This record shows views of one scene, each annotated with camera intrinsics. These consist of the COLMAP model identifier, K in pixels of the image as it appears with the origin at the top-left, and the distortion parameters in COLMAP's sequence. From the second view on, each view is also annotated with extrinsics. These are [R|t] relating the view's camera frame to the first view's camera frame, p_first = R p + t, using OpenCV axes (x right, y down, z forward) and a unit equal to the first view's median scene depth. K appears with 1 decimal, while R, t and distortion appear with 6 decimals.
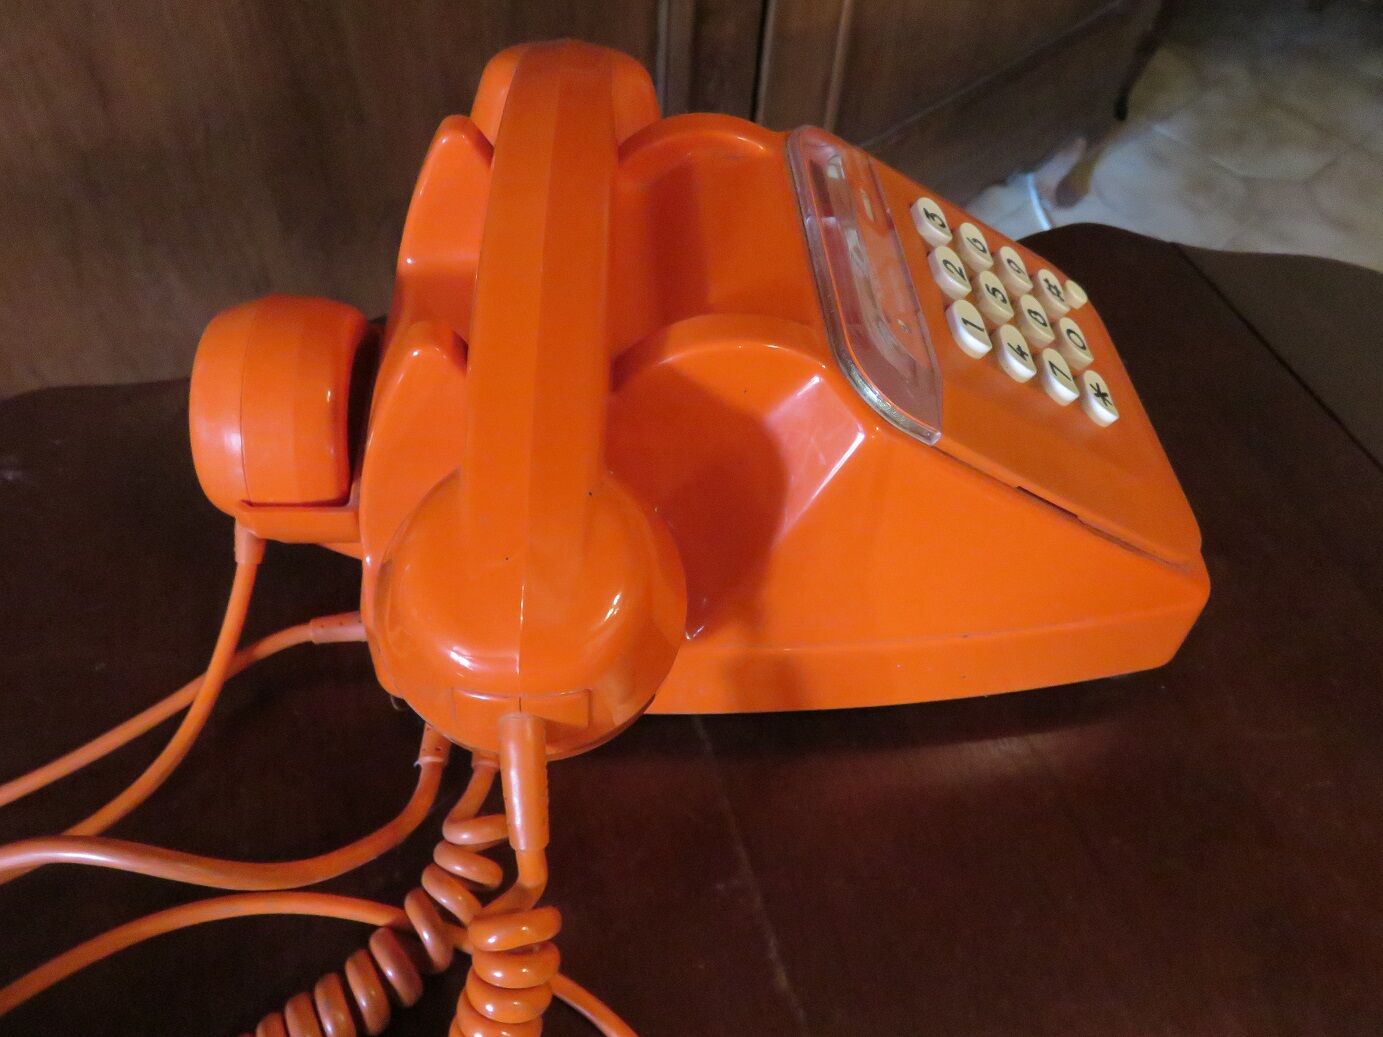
lens RADIAL K [[1049.7, 0, 692.6], [0, 1049.7, 512.2], [0, 0, 1]] dist [0.003451, -0.002305]
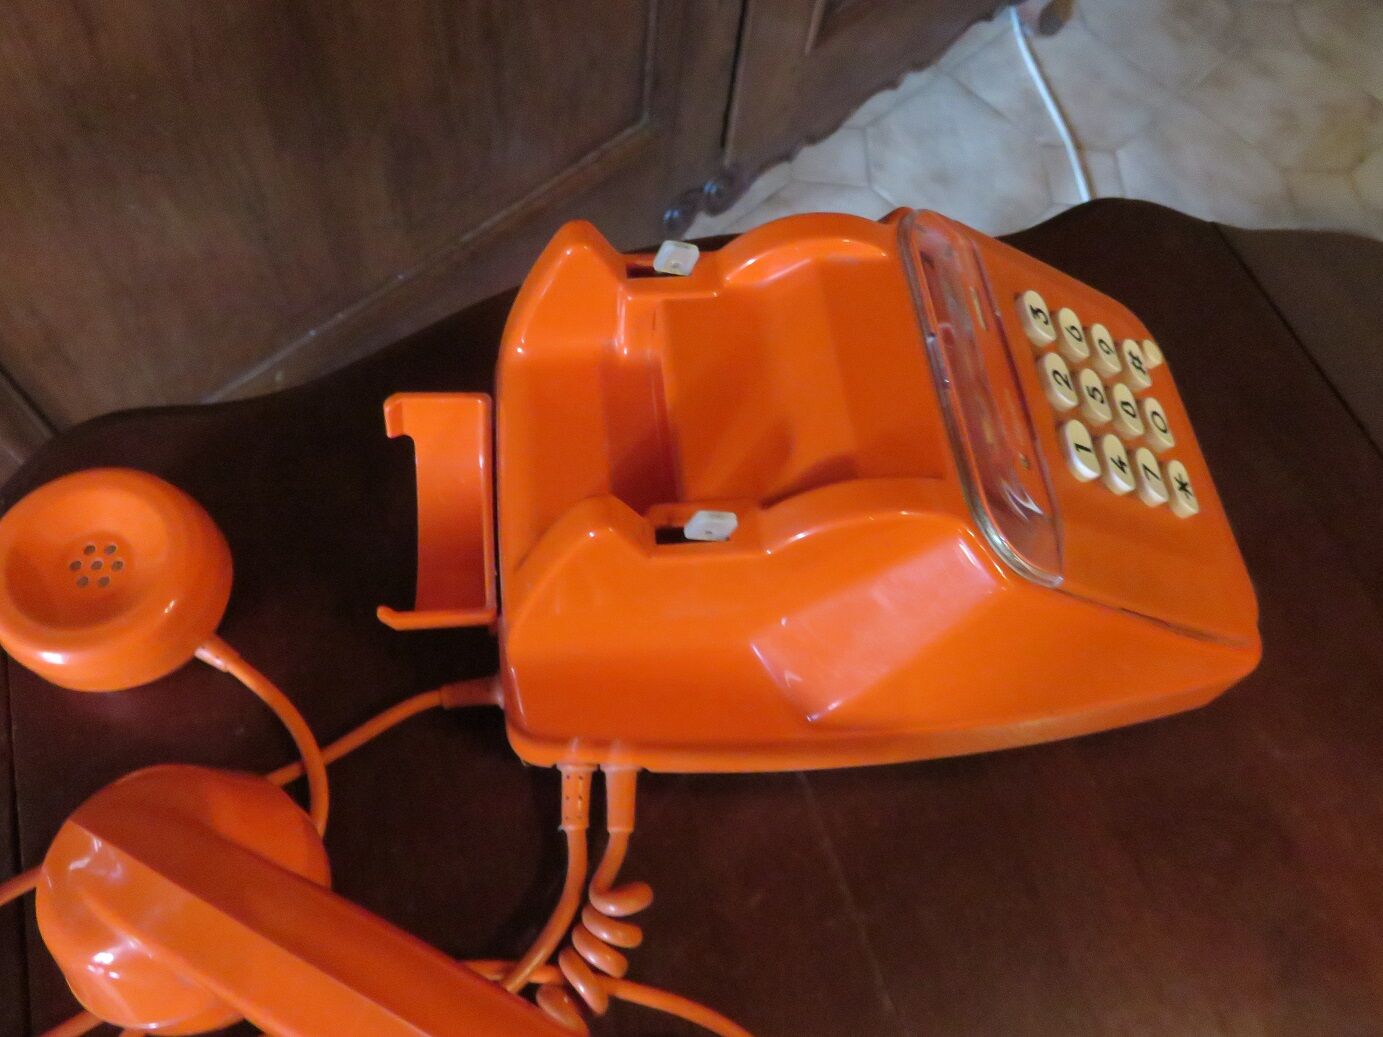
lens RADIAL K [[1049.7, 0, 692.6], [0, 1049.7, 512.2], [0, 0, 1]] dist [0.003451, -0.002305]
pose [[0.998260, -0.016697, 0.056545, -0.172607], [0.005399, 0.980920, 0.194336, -0.294476], [-0.058711, -0.193693, 0.979304, -0.028884]]
